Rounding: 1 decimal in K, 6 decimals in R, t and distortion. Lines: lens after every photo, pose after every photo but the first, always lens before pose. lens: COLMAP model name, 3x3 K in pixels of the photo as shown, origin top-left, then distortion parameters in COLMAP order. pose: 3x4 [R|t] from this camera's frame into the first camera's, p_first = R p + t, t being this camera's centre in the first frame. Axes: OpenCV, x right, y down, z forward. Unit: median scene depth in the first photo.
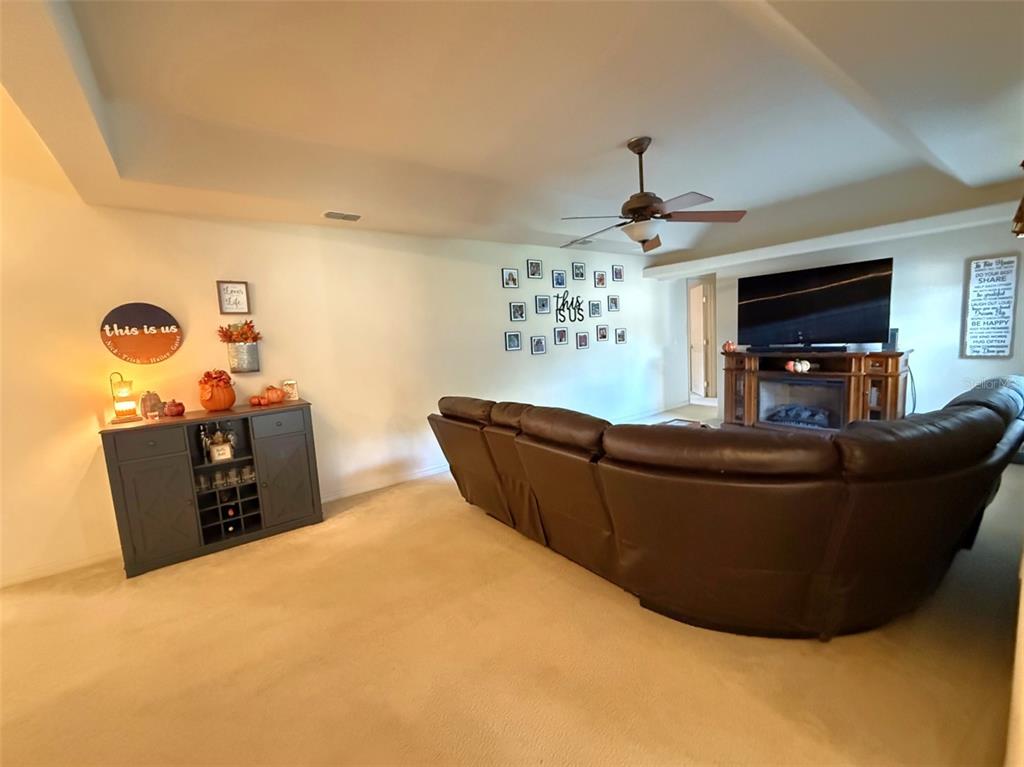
lens RADIAL K [[427.1, 0, 512.0], [0, 427.1, 385.0], [0, 0, 1]] dist [-0.001912, -0.000155]
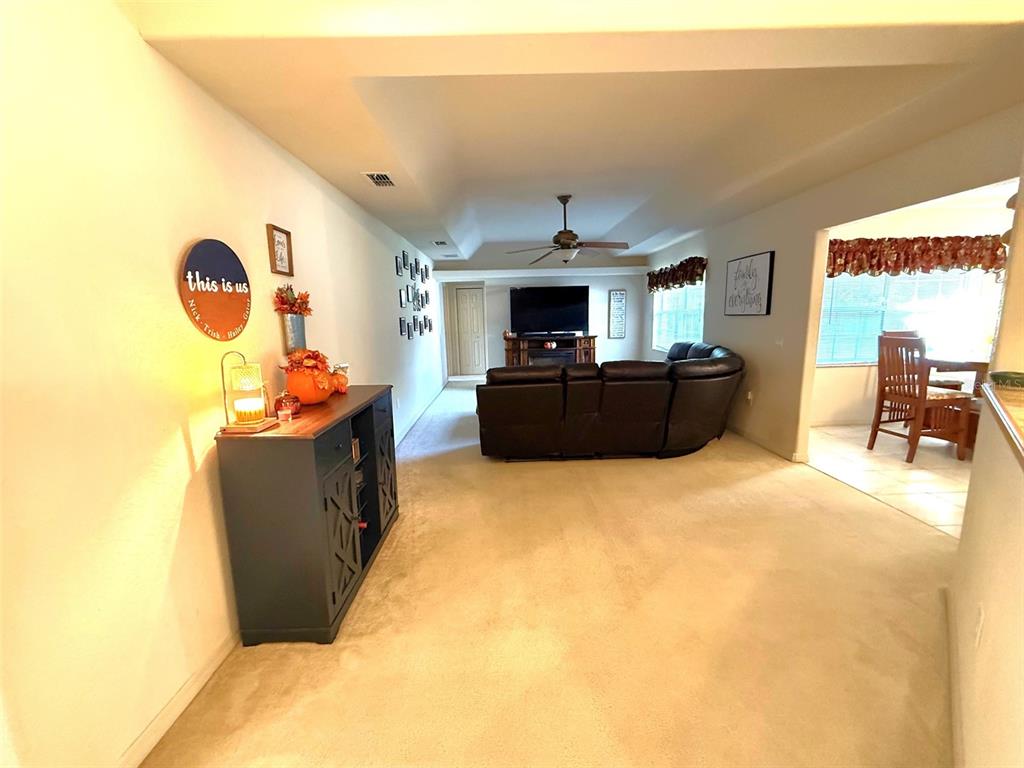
lens RADIAL K [[409.5, 0, 512.0], [0, 409.5, 384.0], [0, 0, 1]] dist [0.002244, 0.000064]
pose [[0.582245, -0.090357, 0.807977, -1.066618], [0.084955, 0.995126, 0.050066, 0.019062], [-0.808563, 0.039491, 0.587083, 0.298946]]
